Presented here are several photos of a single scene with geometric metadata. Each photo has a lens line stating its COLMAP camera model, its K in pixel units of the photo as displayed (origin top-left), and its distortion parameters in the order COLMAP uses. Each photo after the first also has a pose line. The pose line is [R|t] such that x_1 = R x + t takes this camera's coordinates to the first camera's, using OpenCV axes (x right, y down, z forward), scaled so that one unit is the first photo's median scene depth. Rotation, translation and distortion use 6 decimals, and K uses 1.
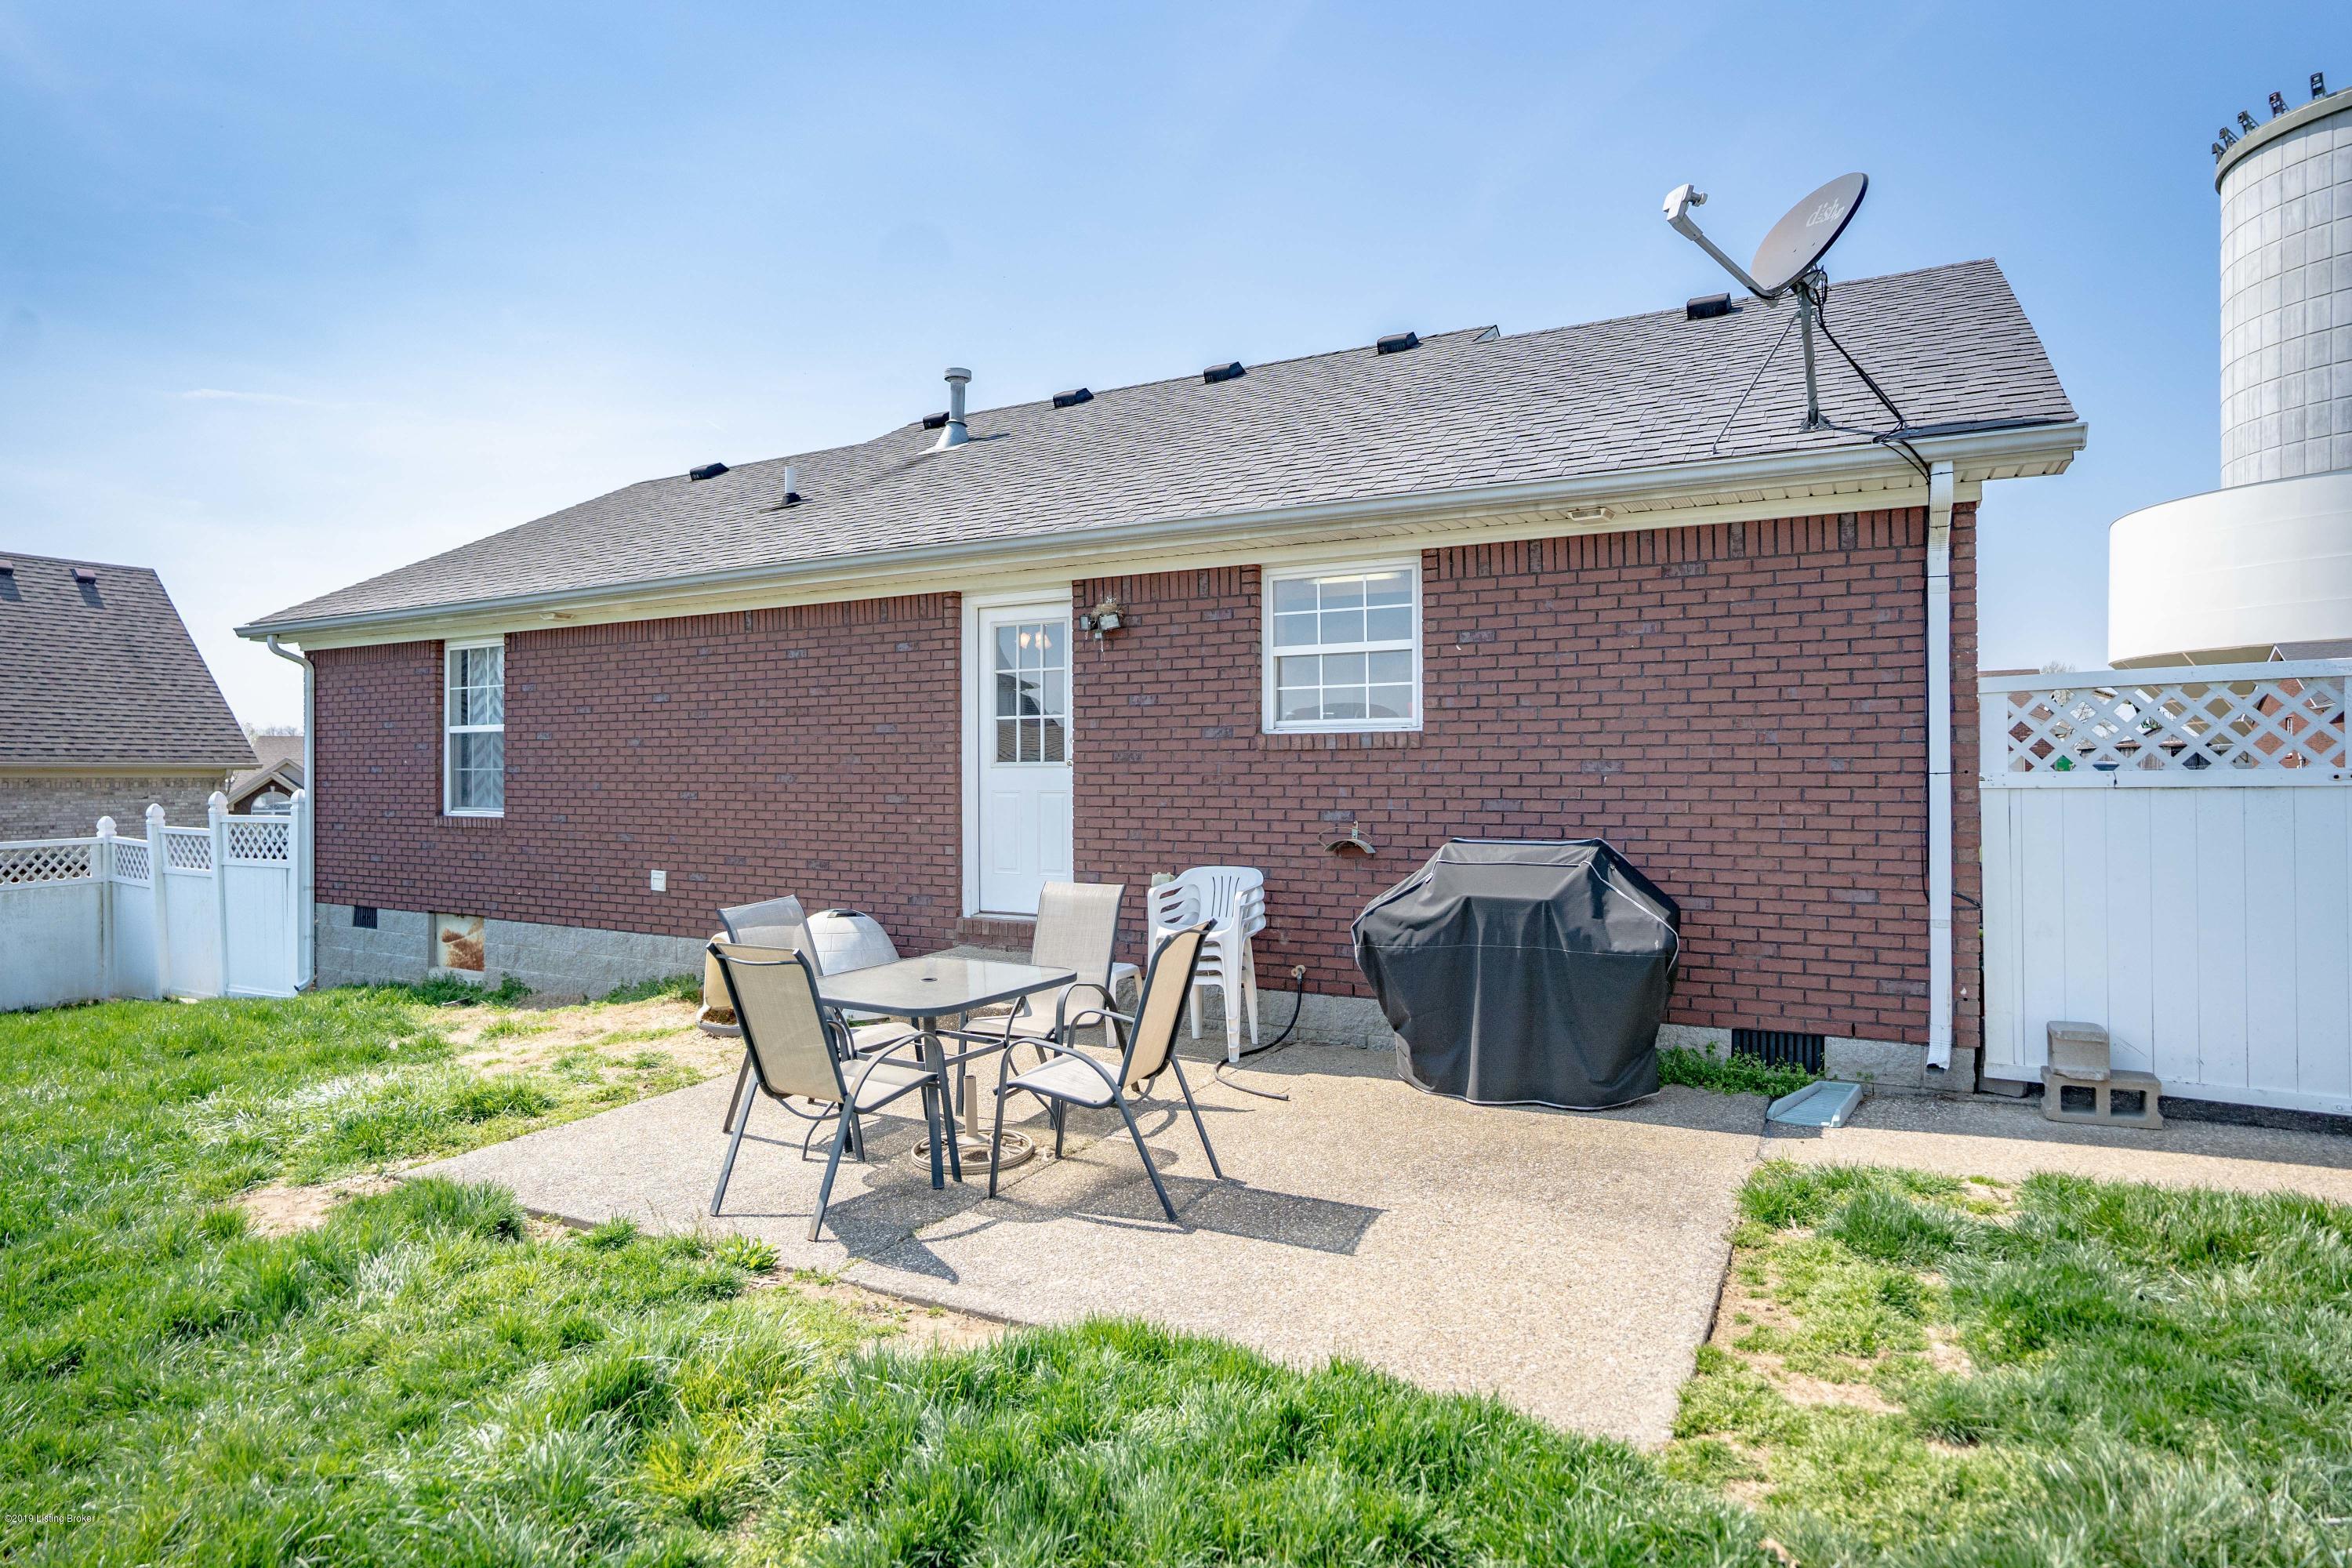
lens RADIAL K [[1293.5, 0, 1176.0], [0, 1293.5, 784.0], [0, 0, 1]] dist [-0.043913, 0.024697]
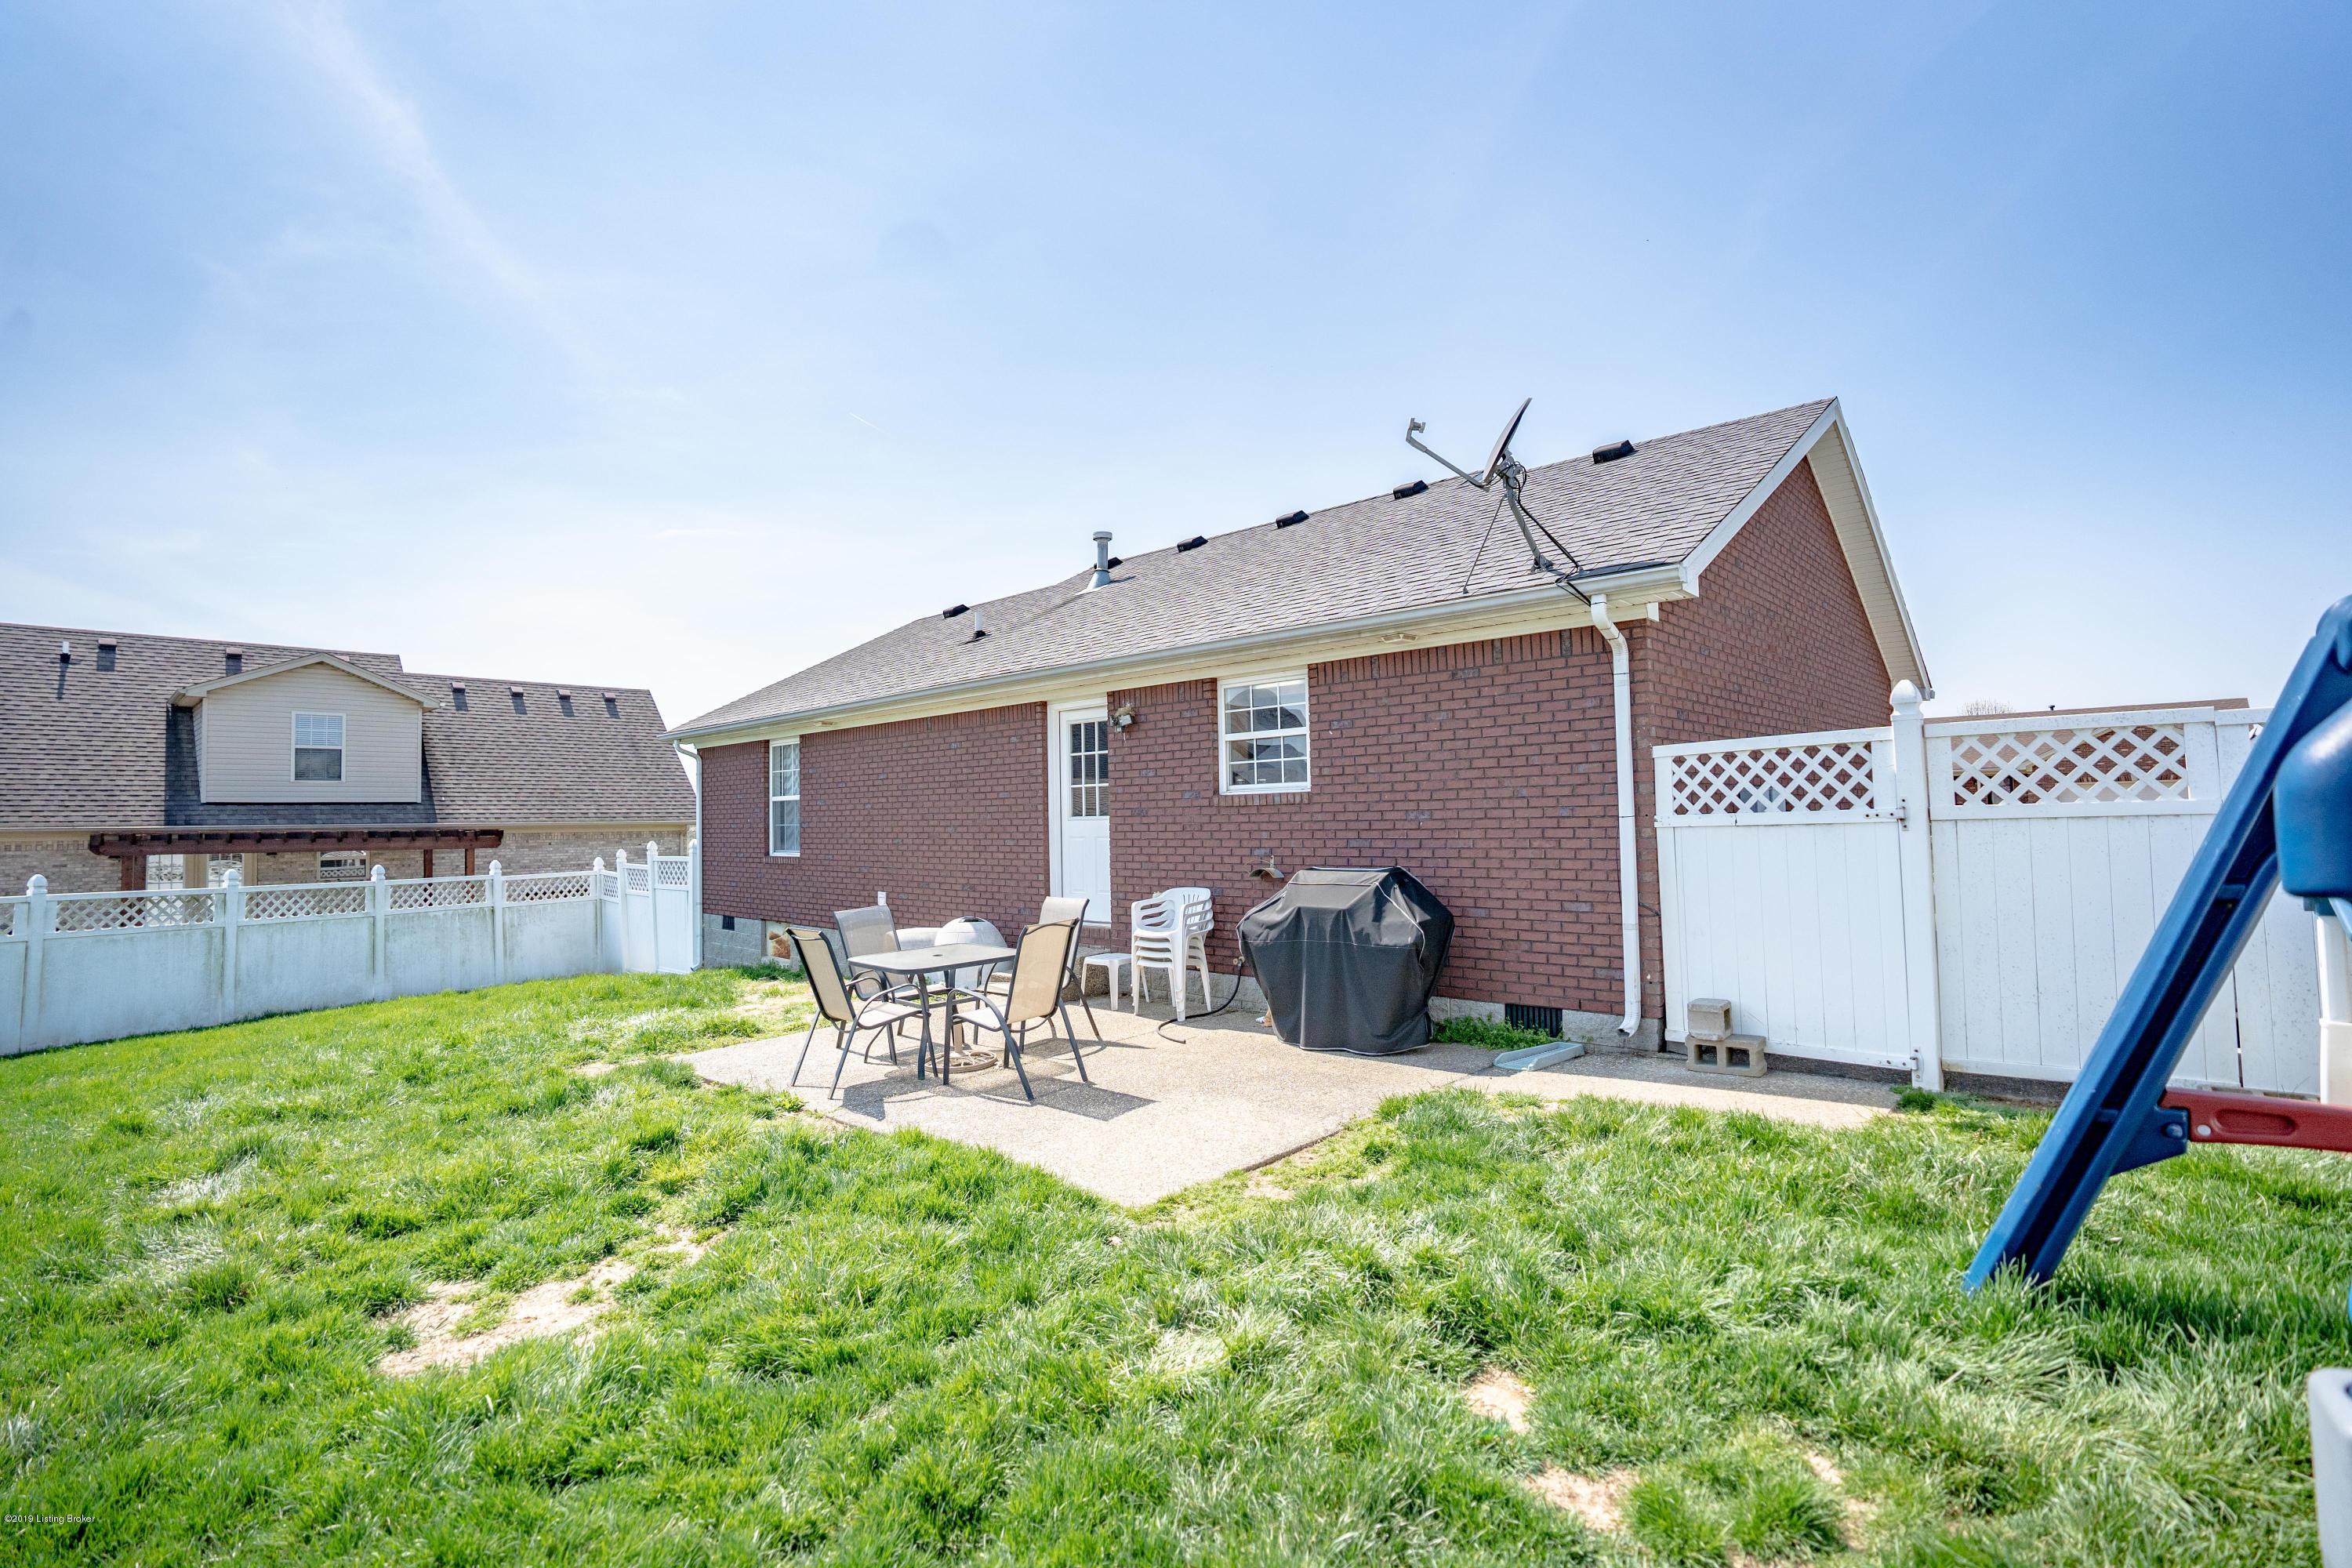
lens RADIAL K [[1090.3, 0, 1176.0], [0, 1090.3, 784.0], [0, 0, 1]] dist [-0.068941, 0.000052]
pose [[0.968939, -0.024408, -0.246091, 0.372499], [0.015221, 0.999117, -0.039164, -0.005077], [0.246829, 0.034202, 0.968455, -0.215064]]
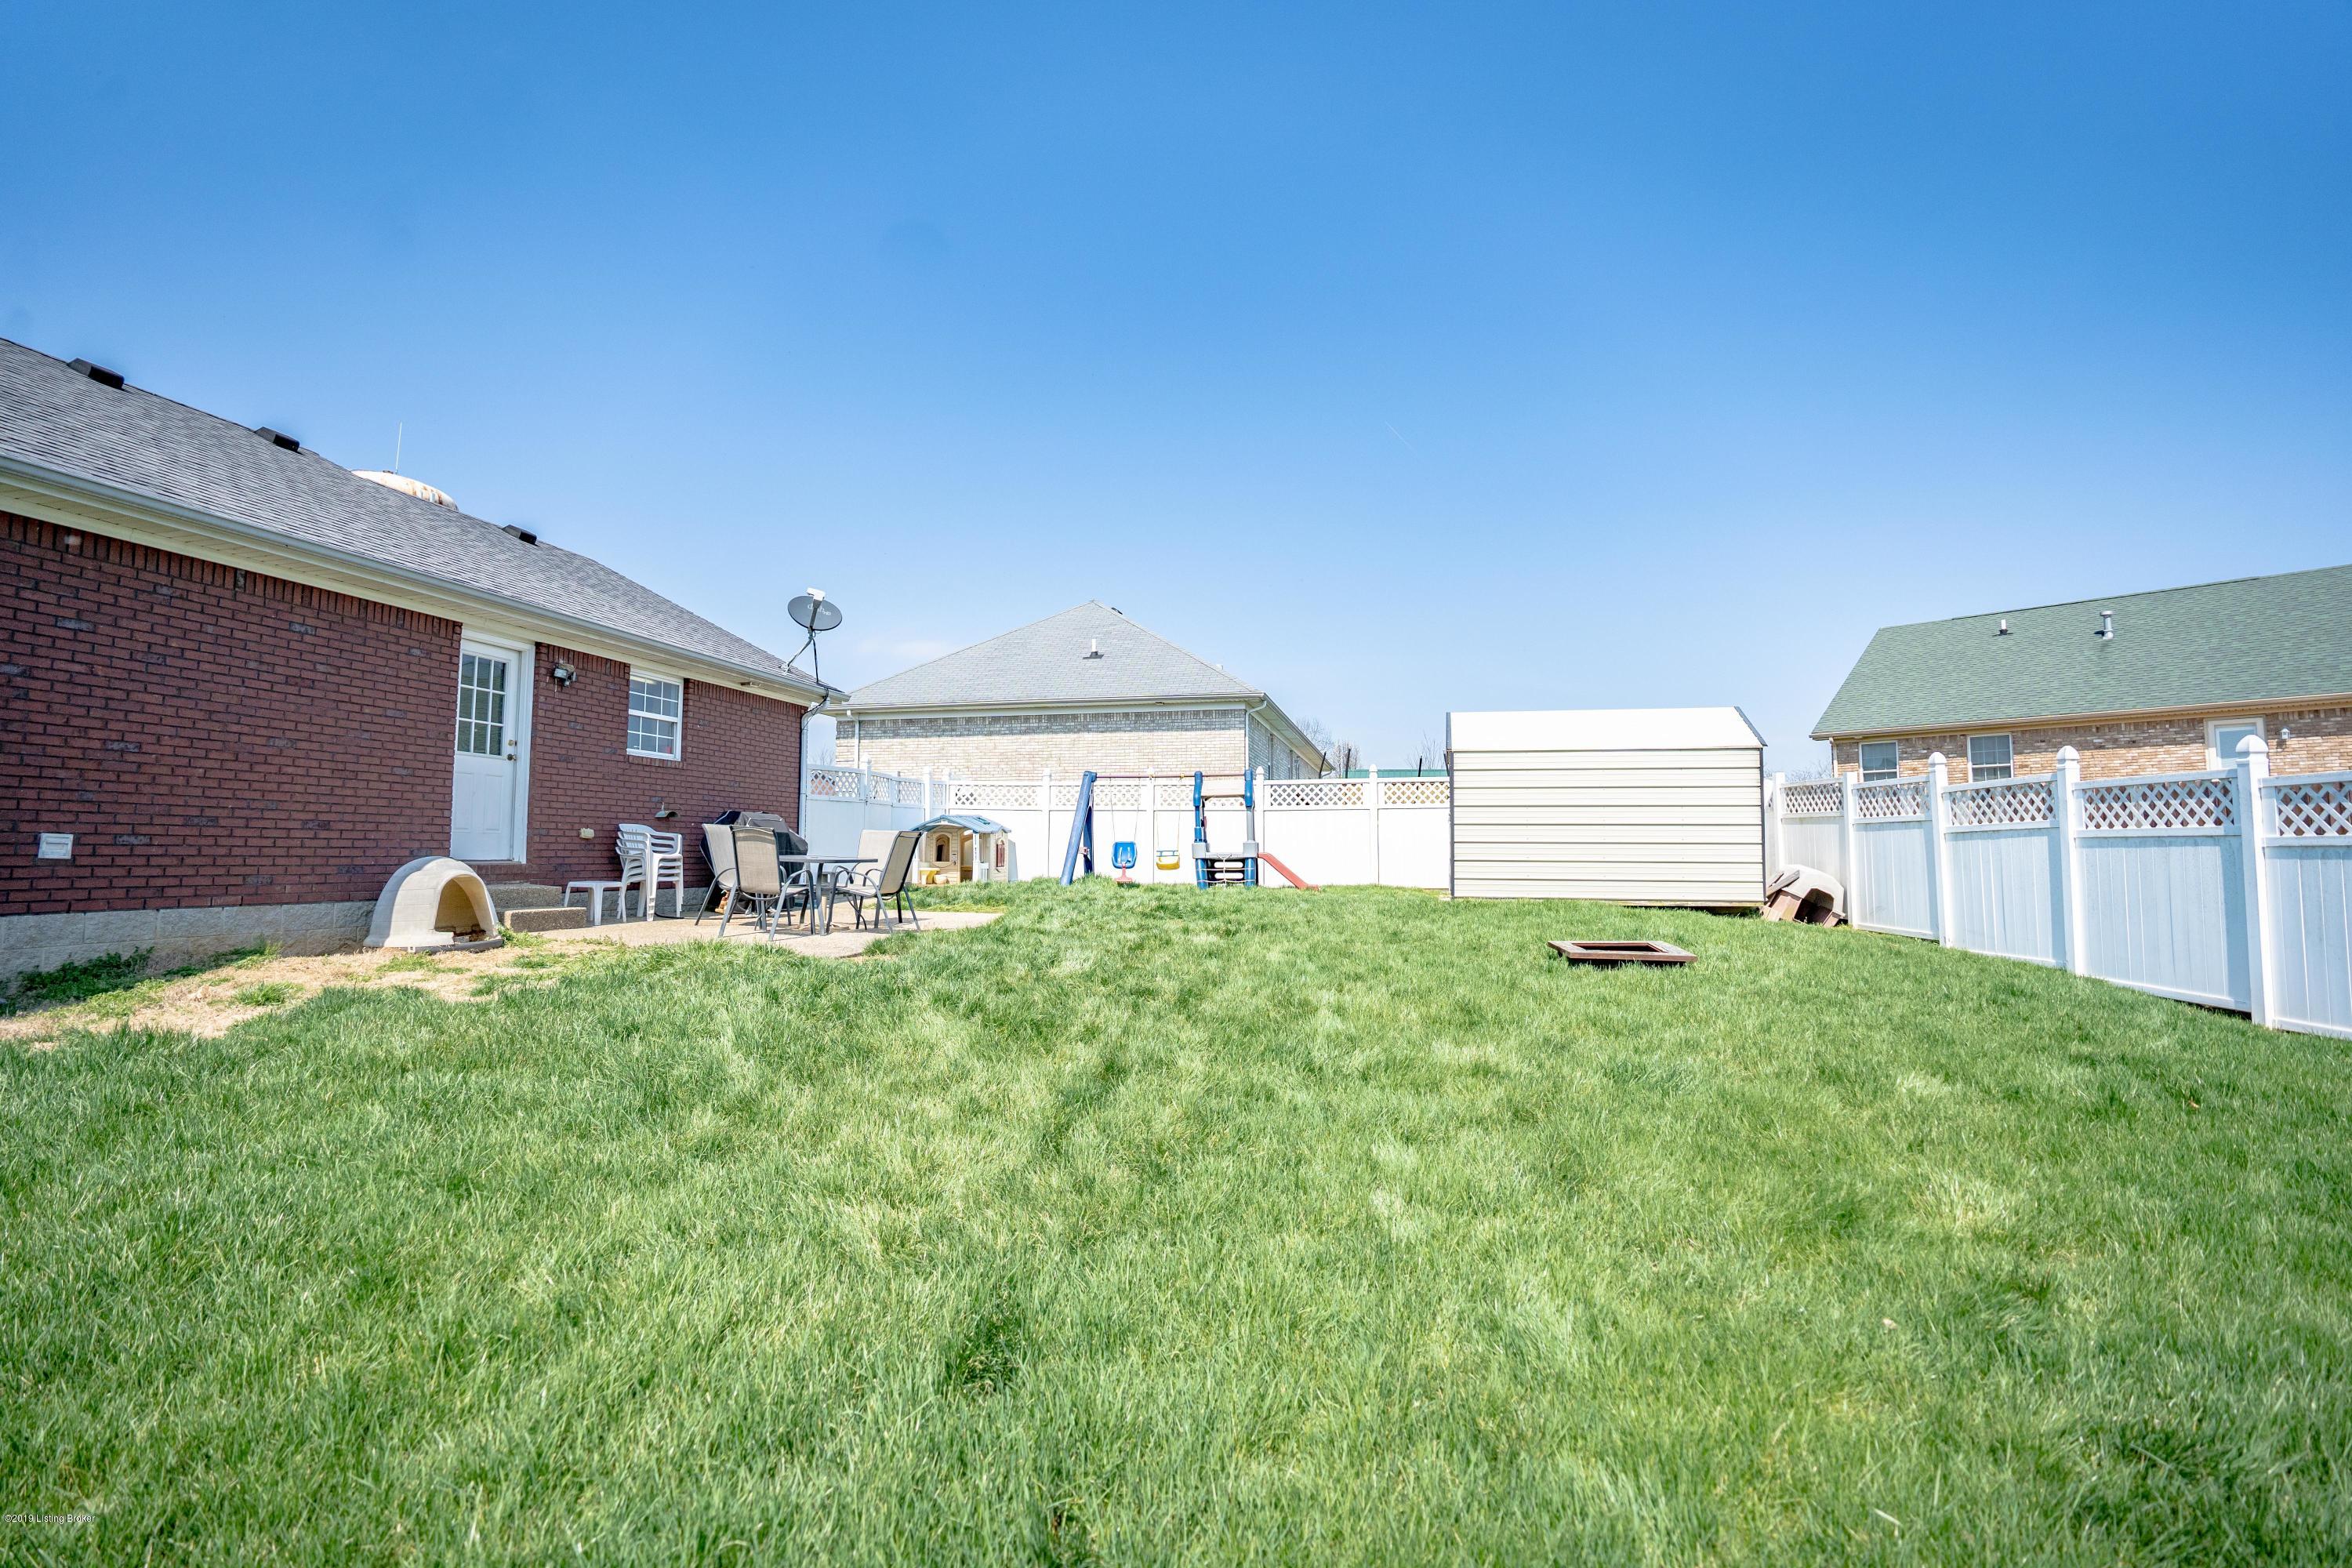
lens RADIAL K [[1090.3, 0, 1176.0], [0, 1090.3, 784.0], [0, 0, 1]] dist [-0.068941, 0.000052]
pose [[-0.273422, 0.064760, 0.959712, -1.900836], [0.006512, 0.997833, -0.065477, 0.129229], [-0.961872, -0.011653, -0.273251, 0.766920]]
